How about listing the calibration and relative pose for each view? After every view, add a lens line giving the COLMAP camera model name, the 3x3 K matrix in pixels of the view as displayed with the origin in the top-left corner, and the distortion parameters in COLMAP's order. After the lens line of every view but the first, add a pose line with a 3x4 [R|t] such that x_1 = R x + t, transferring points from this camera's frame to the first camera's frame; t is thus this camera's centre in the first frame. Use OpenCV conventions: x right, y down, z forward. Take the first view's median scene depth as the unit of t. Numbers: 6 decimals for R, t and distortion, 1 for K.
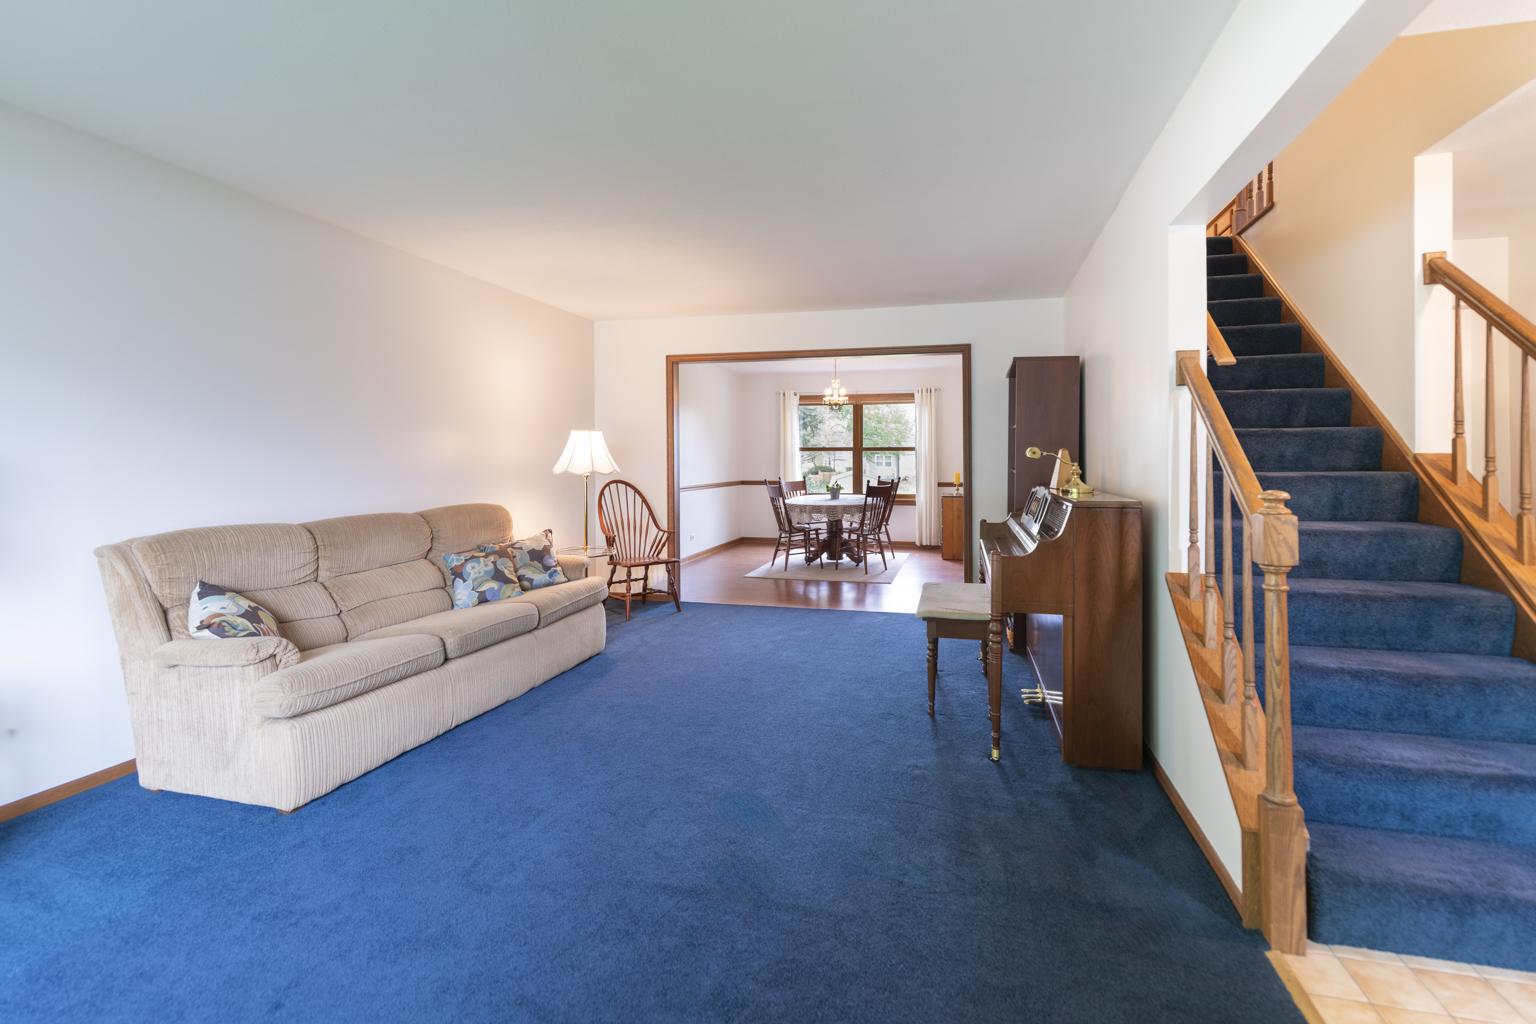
lens RADIAL K [[690.4, 0, 791.0], [0, 690.4, 470.2], [0, 0, 1]] dist [0.000580, -0.000095]
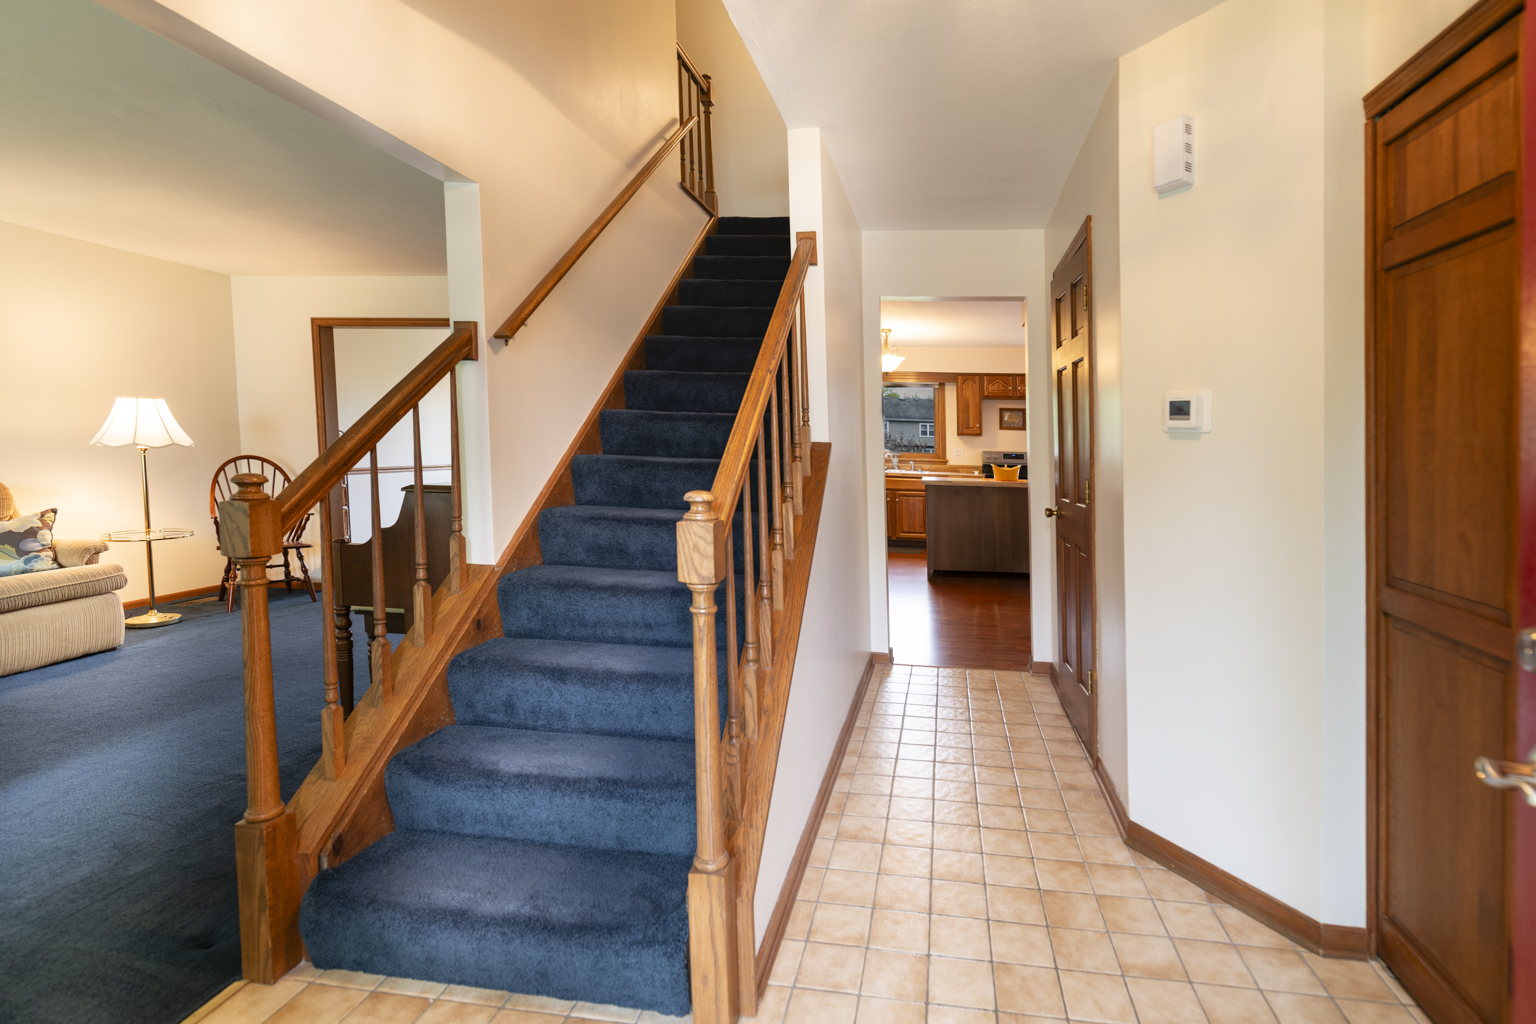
lens RADIAL K [[705.9, 0, 844.5], [0, 705.9, 478.3], [0, 0, 1]] dist [0.000679, 0.000199]
pose [[0.994021, 0.018513, 0.107608, 0.874811], [-0.022138, 0.999223, 0.032594, -0.006674], [-0.106921, -0.034782, 0.993659, 0.009715]]
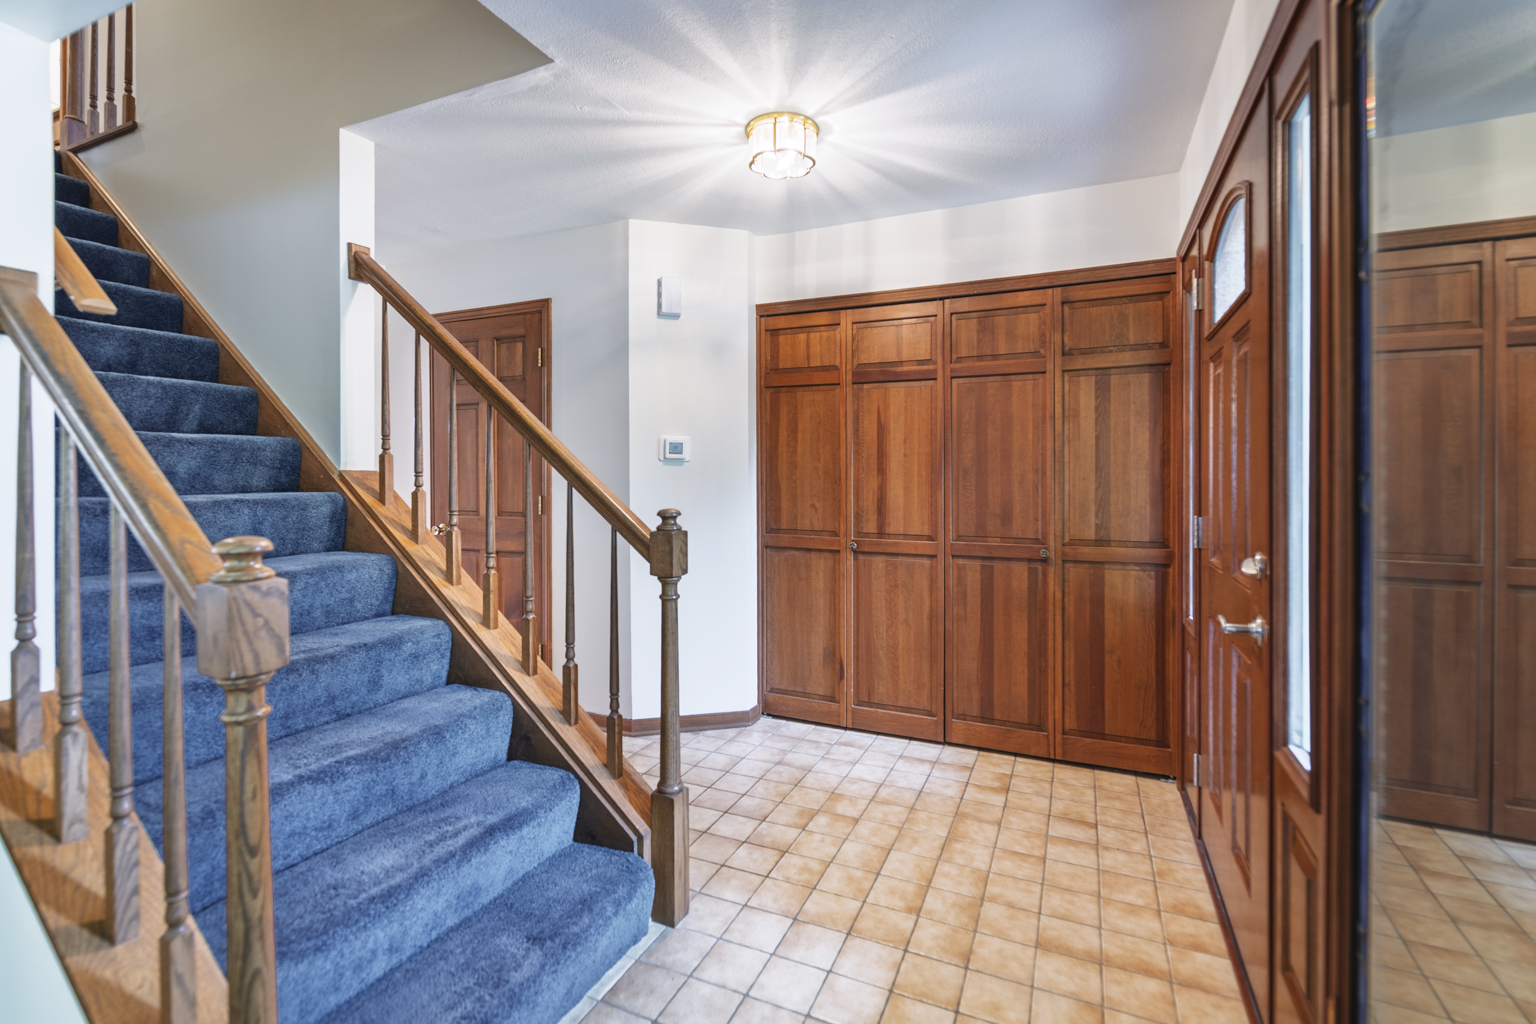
lens RADIAL K [[690.4, 0, 791.0], [0, 690.4, 470.2], [0, 0, 1]] dist [0.000580, -0.000095]
pose [[0.166076, 0.008157, 0.986079, 0.148818], [0.015048, 0.999828, -0.010805, -0.006975], [-0.985998, 0.016633, 0.165925, 0.308572]]
